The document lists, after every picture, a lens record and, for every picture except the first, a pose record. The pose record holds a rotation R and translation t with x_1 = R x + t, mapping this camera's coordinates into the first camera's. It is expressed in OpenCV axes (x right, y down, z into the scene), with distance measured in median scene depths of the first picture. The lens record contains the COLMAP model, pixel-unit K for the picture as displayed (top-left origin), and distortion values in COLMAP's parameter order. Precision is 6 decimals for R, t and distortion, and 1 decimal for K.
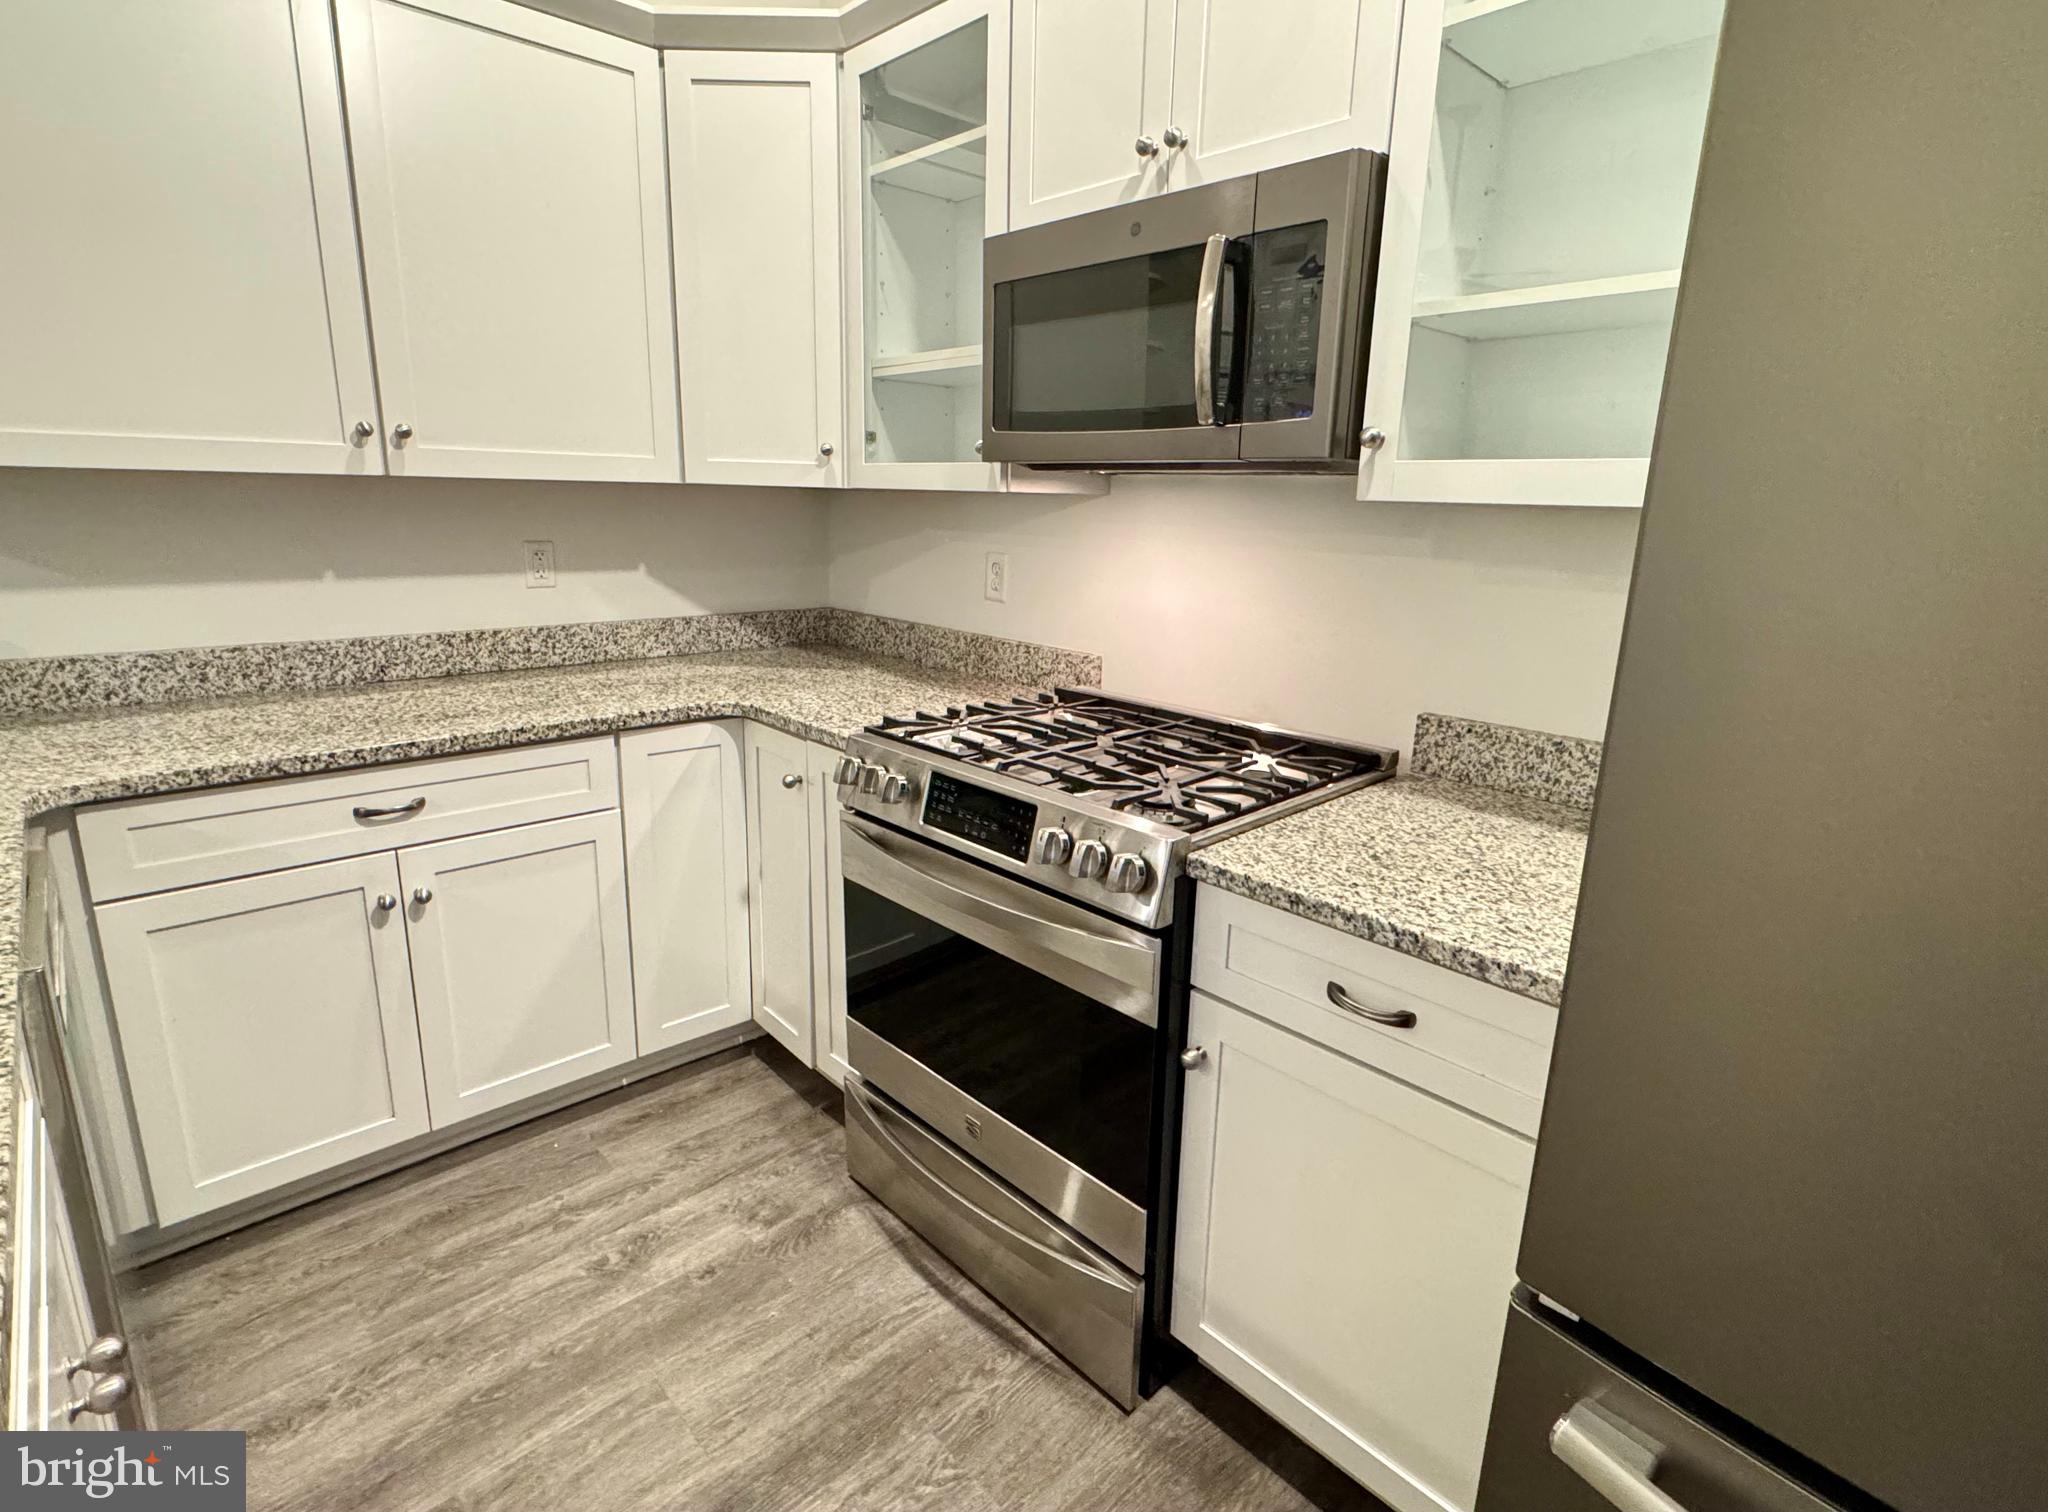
lens RADIAL K [[1021.7, 0, 1015.8], [0, 1021.7, 739.5], [0, 0, 1]] dist [0.003723, 0.001285]
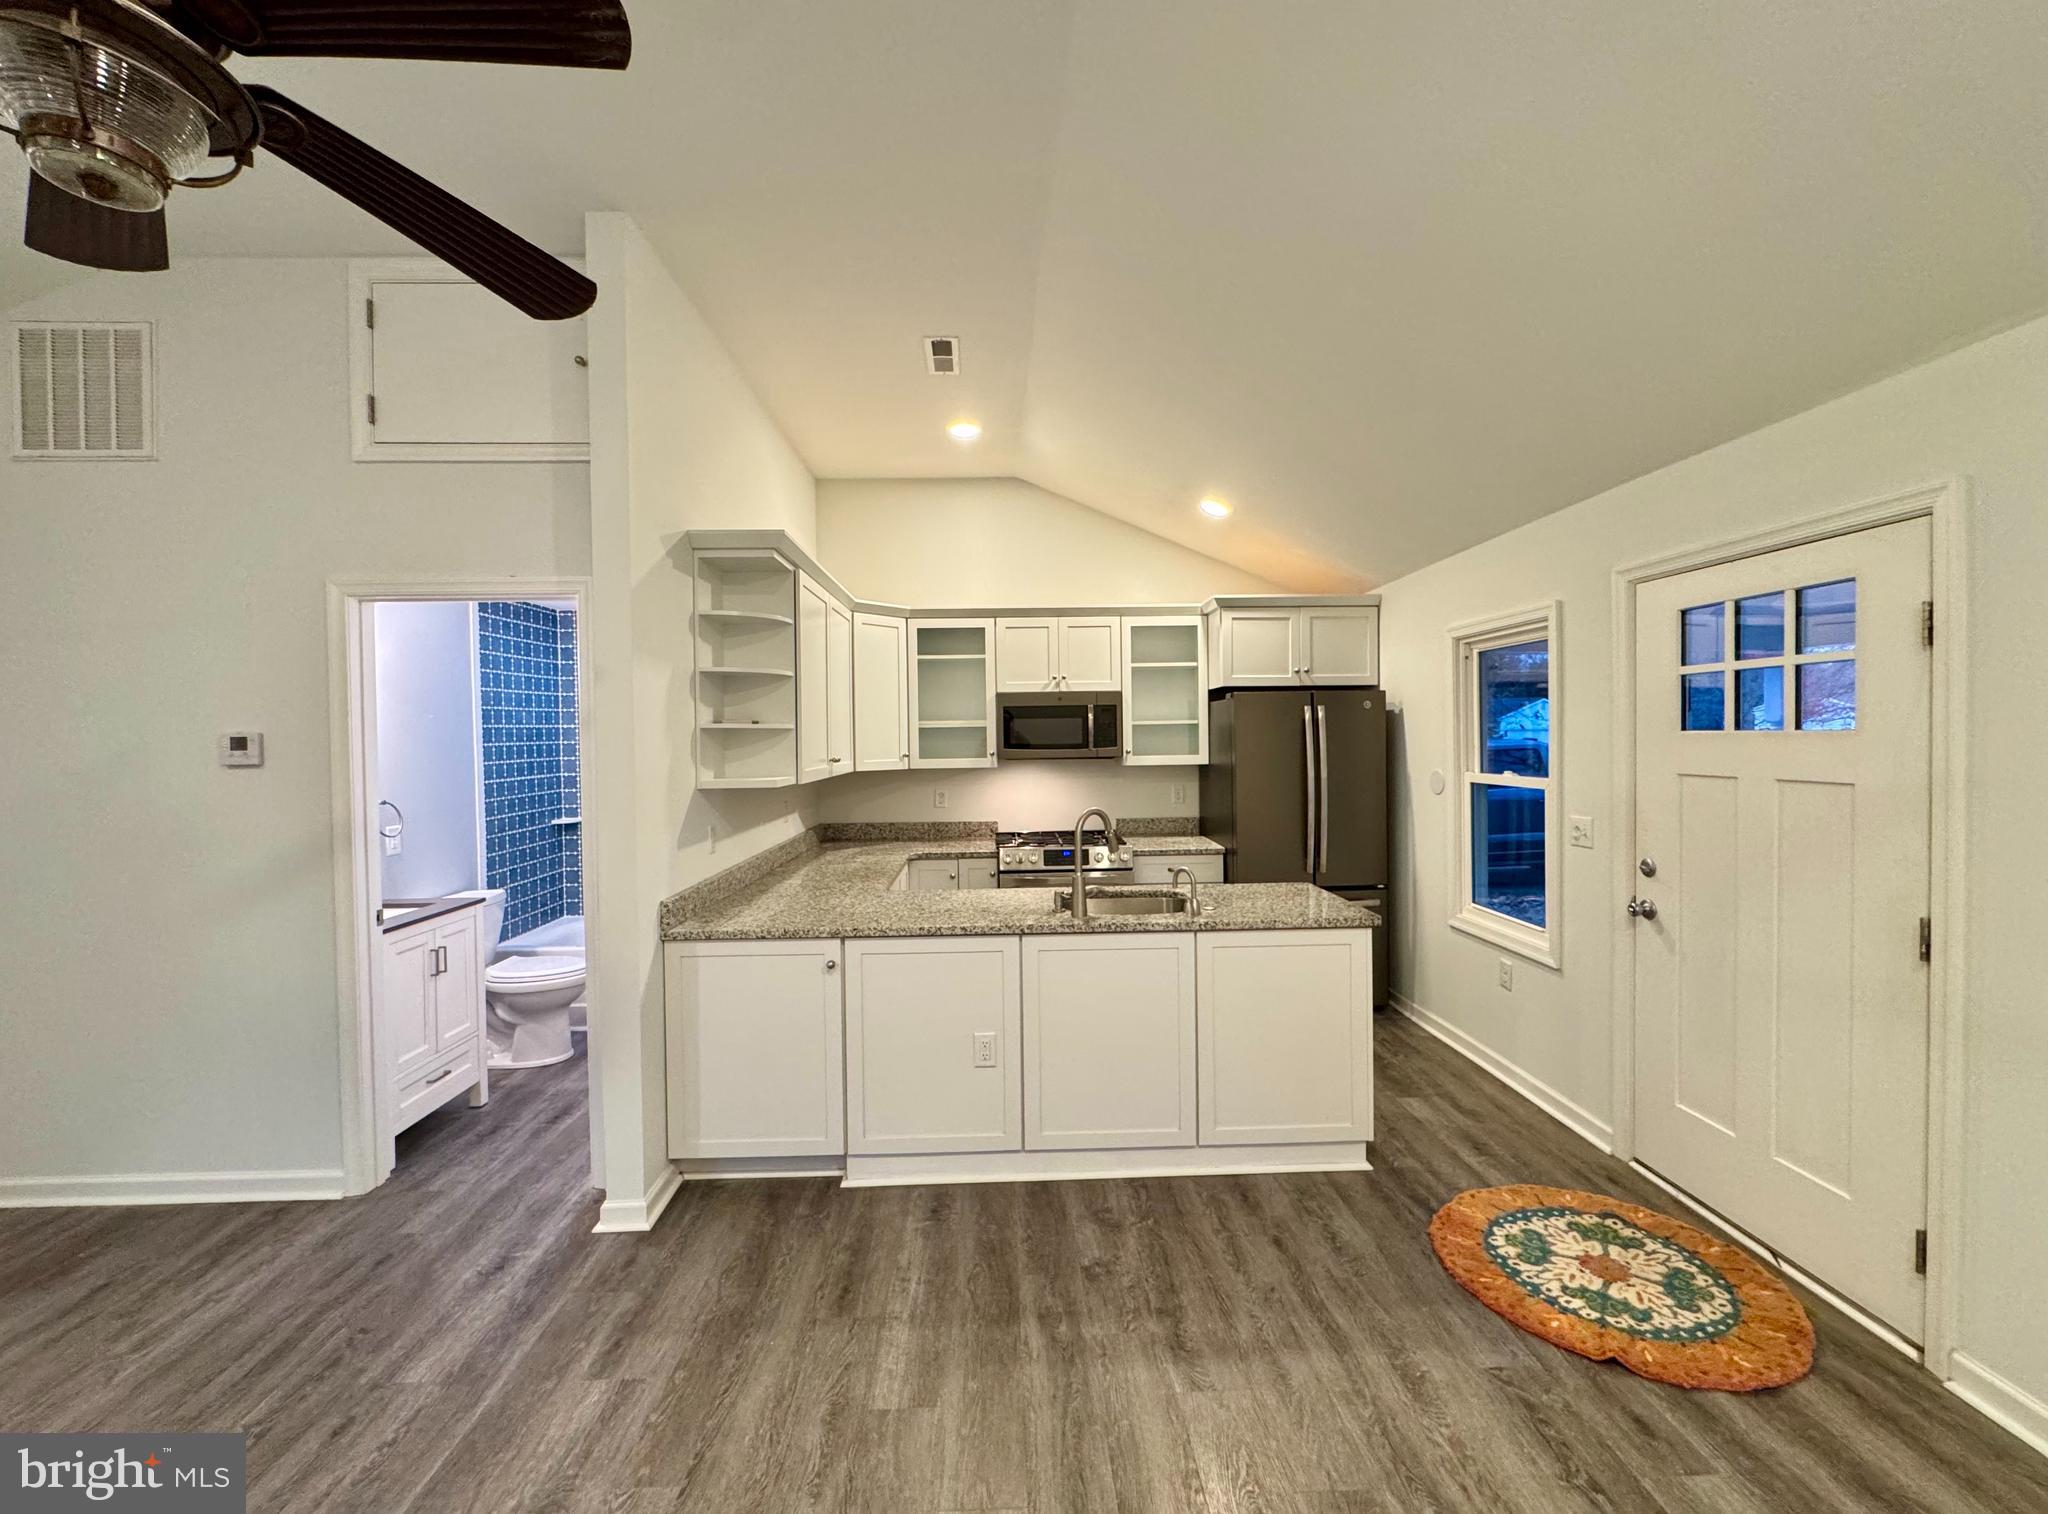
lens RADIAL K [[815.5, 0, 1024.8], [0, 815.5, 748.4], [0, 0, 1]] dist [-0.004469, 0.000102]
pose [[0.654091, -0.041971, 0.755251, -1.822518], [0.206588, 0.970412, -0.124989, 0.024419], [-0.727659, 0.237780, 0.643408, -0.651981]]
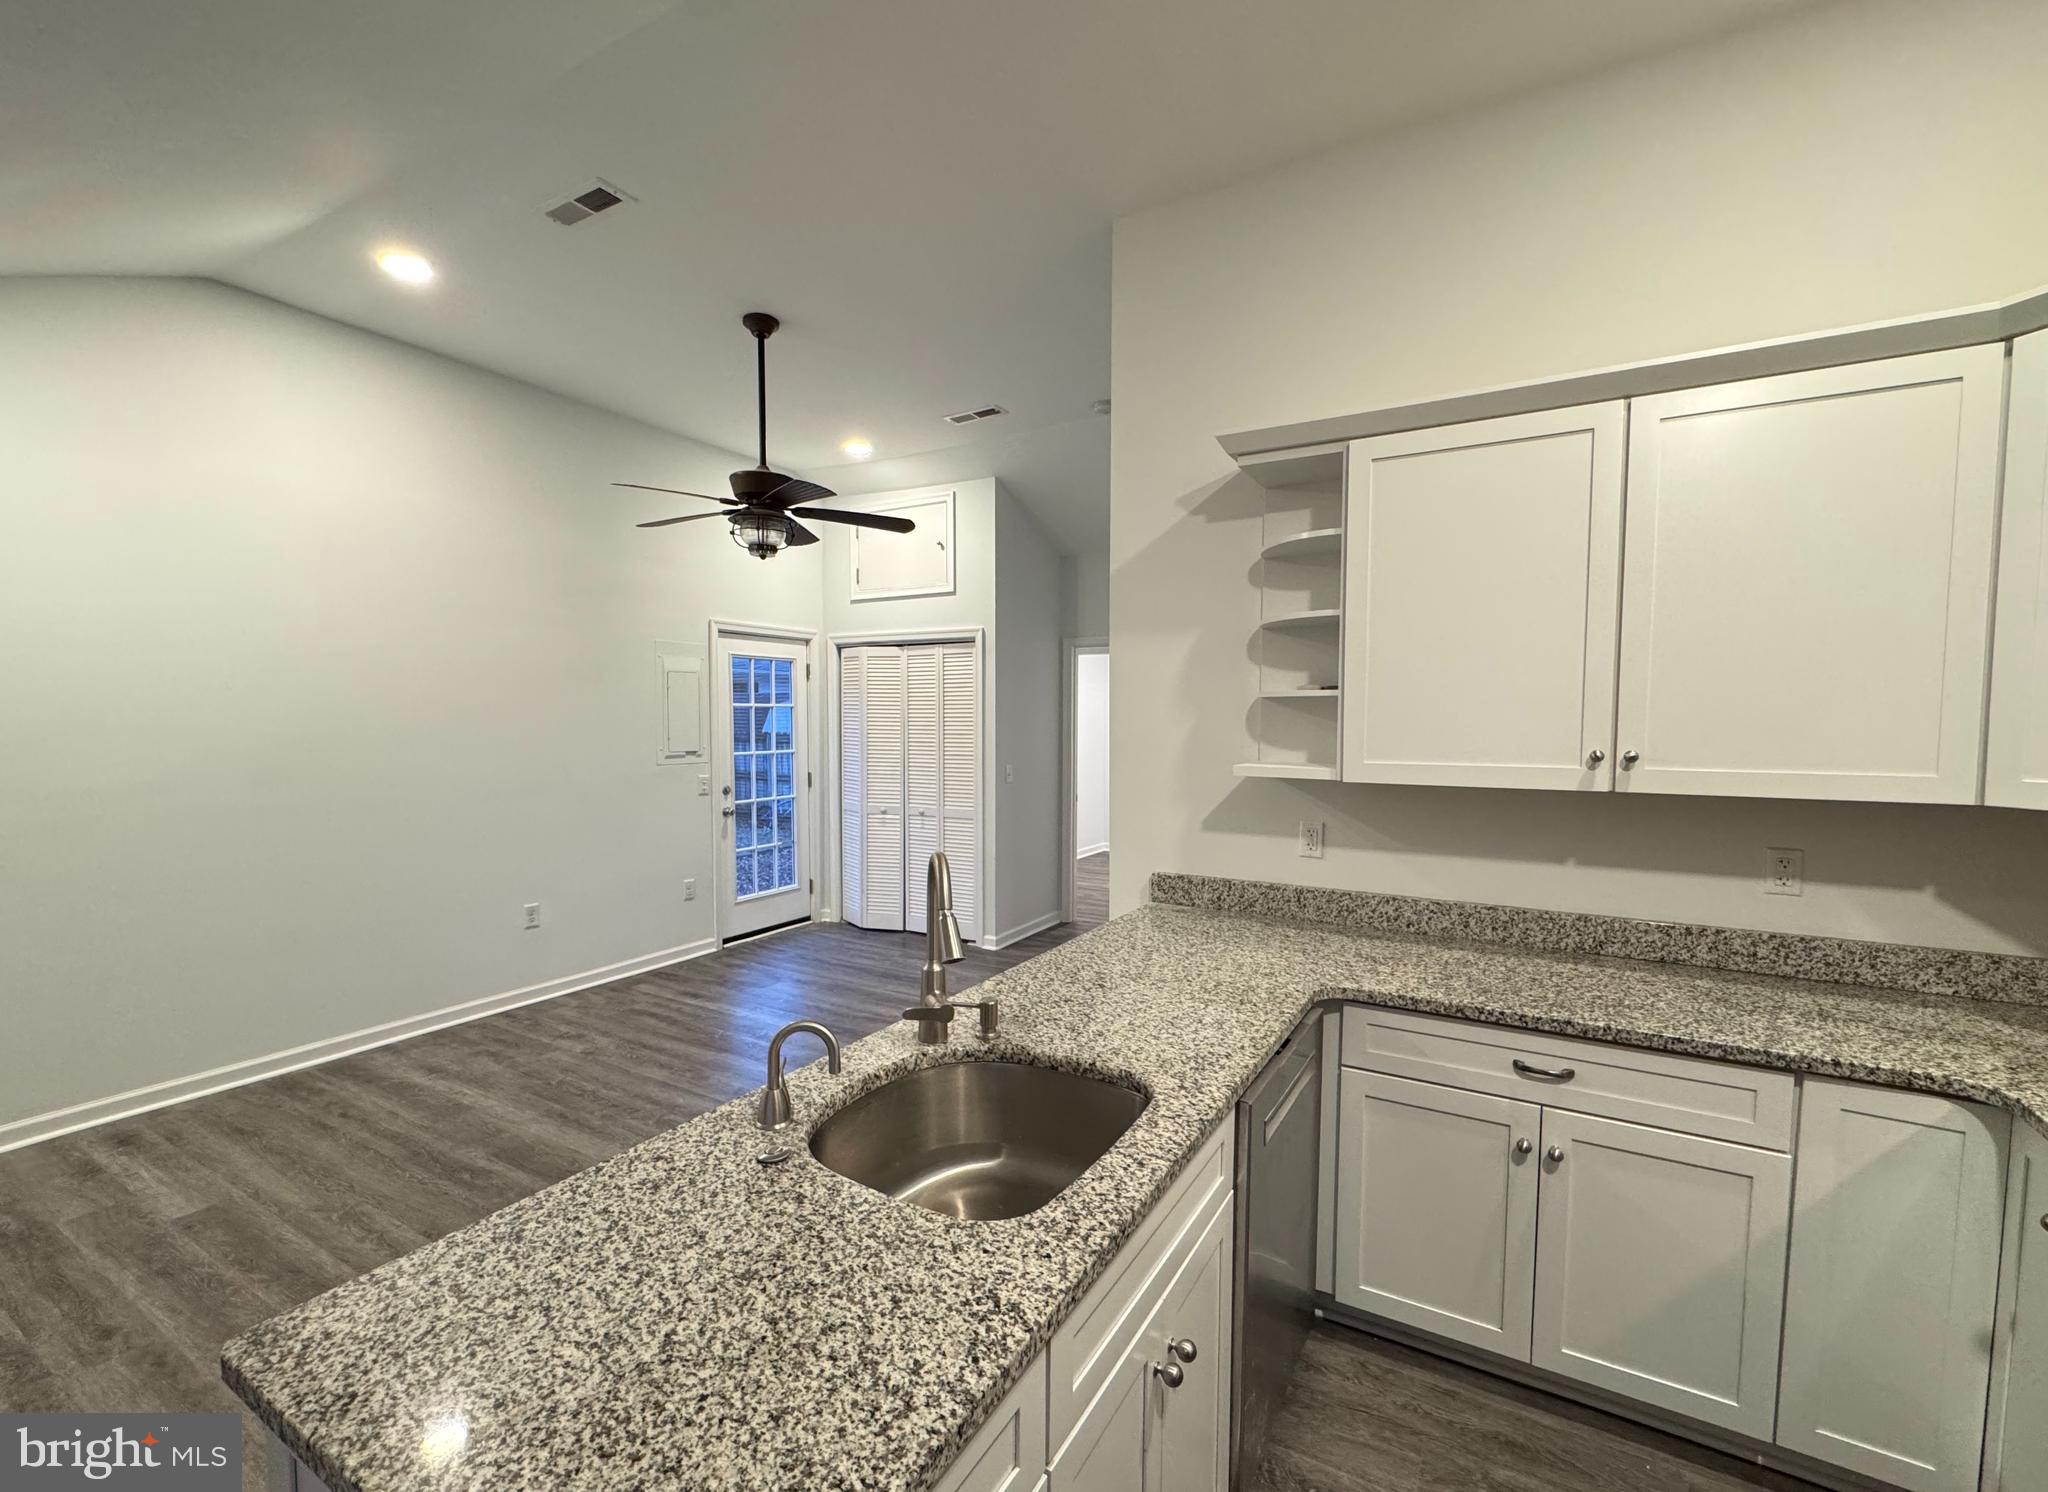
lens RADIAL K [[873.4, 0, 1019.4], [0, 873.4, 768.2], [0, 0, 1]] dist [-0.004540, 0.000438]
pose [[0.288017, 0.032547, -0.957072, 0.157902], [-0.223241, 0.974168, -0.034052, -0.095067], [0.931241, 0.223465, 0.287843, 0.056560]]
